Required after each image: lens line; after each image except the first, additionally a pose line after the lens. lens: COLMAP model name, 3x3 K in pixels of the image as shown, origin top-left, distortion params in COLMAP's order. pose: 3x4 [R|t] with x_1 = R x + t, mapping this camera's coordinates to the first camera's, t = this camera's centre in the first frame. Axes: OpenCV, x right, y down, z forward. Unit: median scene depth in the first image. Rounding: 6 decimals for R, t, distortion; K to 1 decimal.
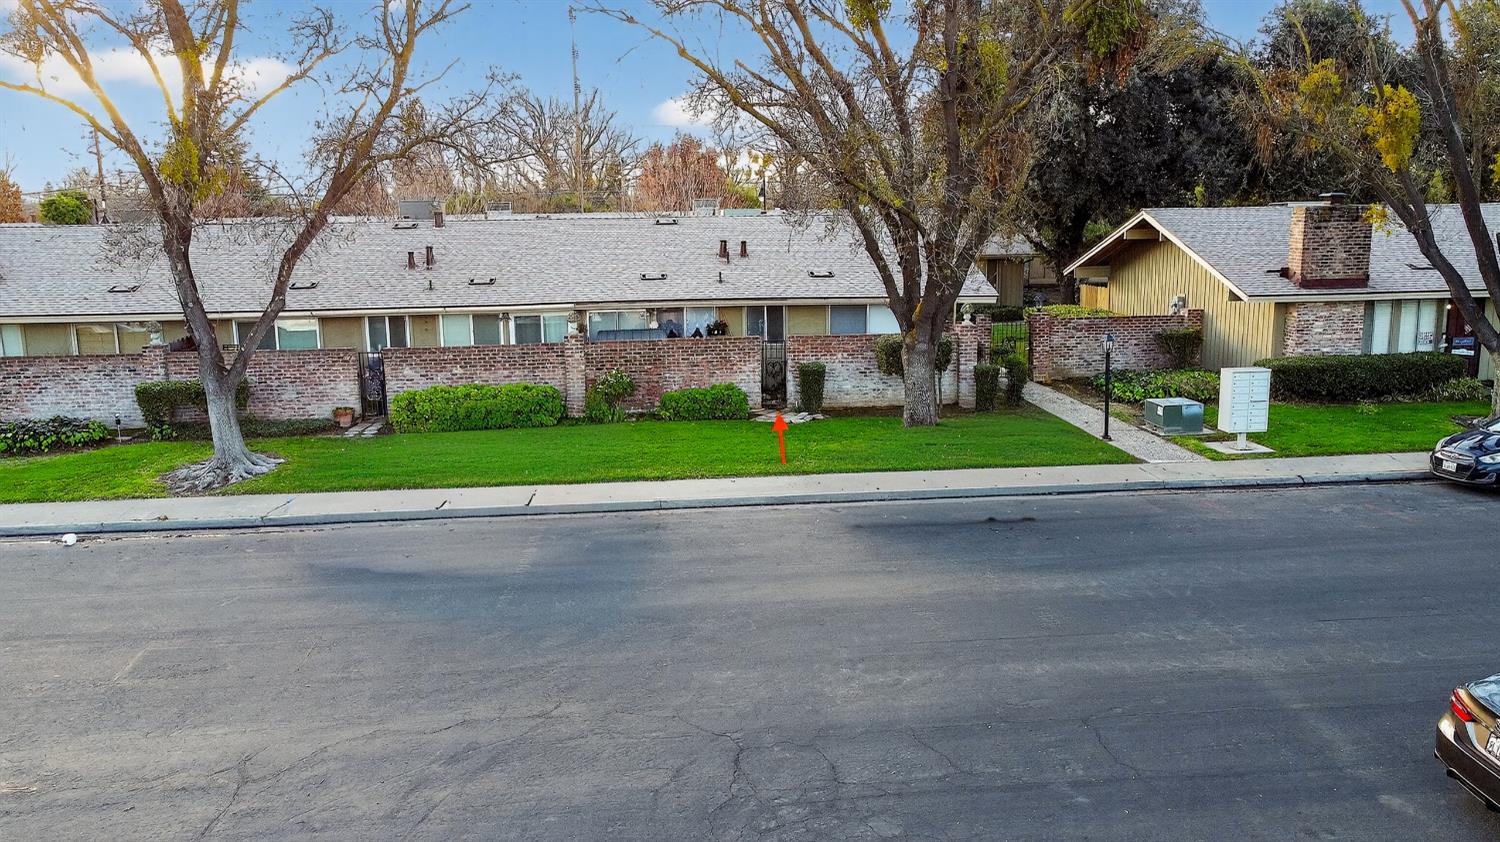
lens RADIAL K [[1110.5, 0, 750.0], [0, 1110.5, 421.0], [0, 0, 1]] dist [-0.002127, -0.001236]
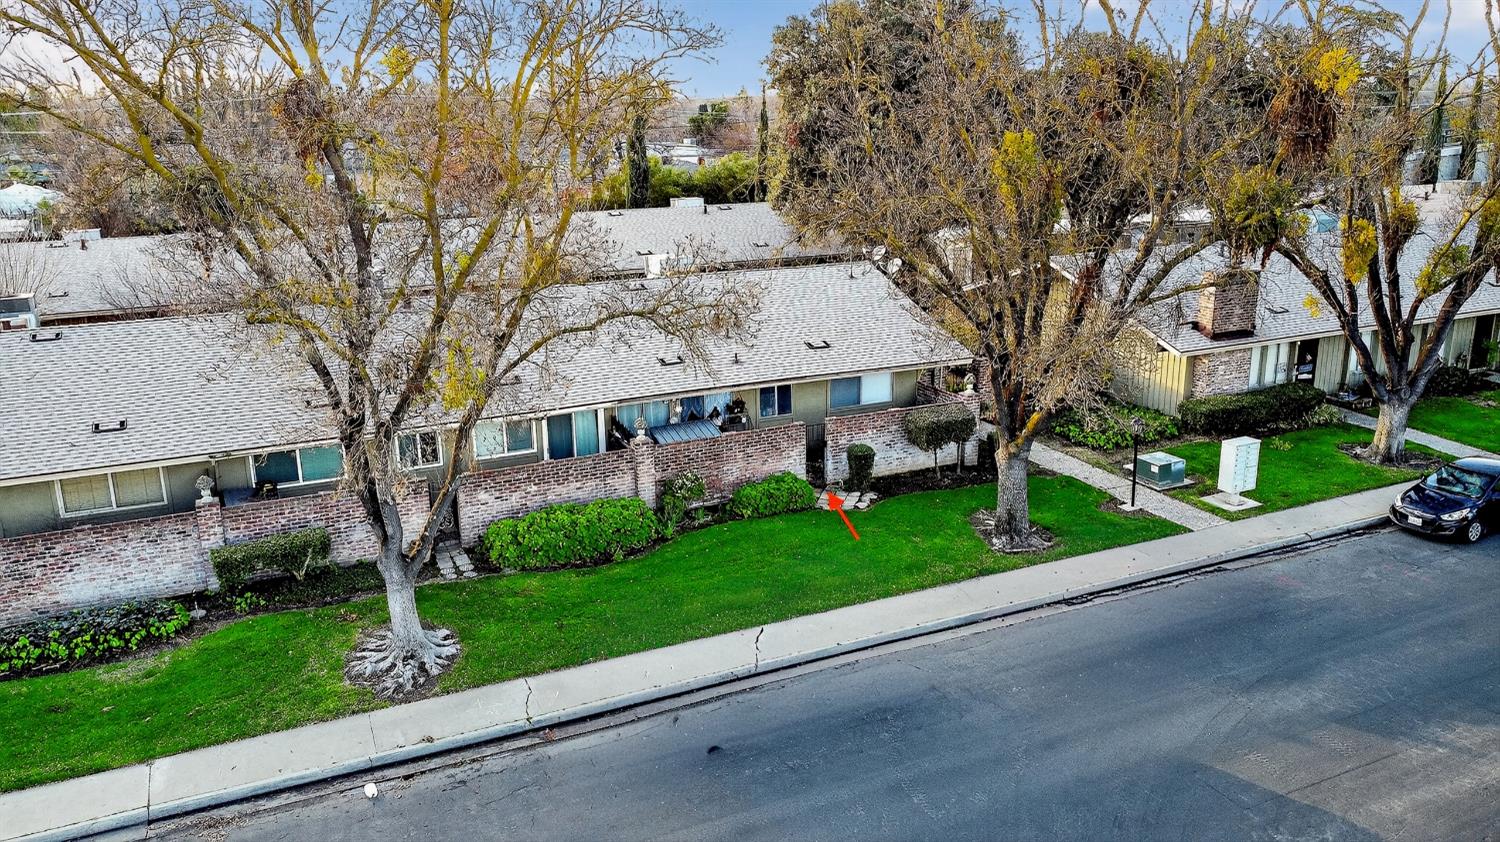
lens RADIAL K [[1110.5, 0, 750.0], [0, 1110.5, 421.0], [0, 0, 1]] dist [-0.002127, -0.001236]
pose [[0.946149, -0.087570, 0.311661, -0.381289], [0.062185, 0.993953, 0.090498, -0.181641], [-0.317702, -0.066244, 0.945874, 0.011363]]
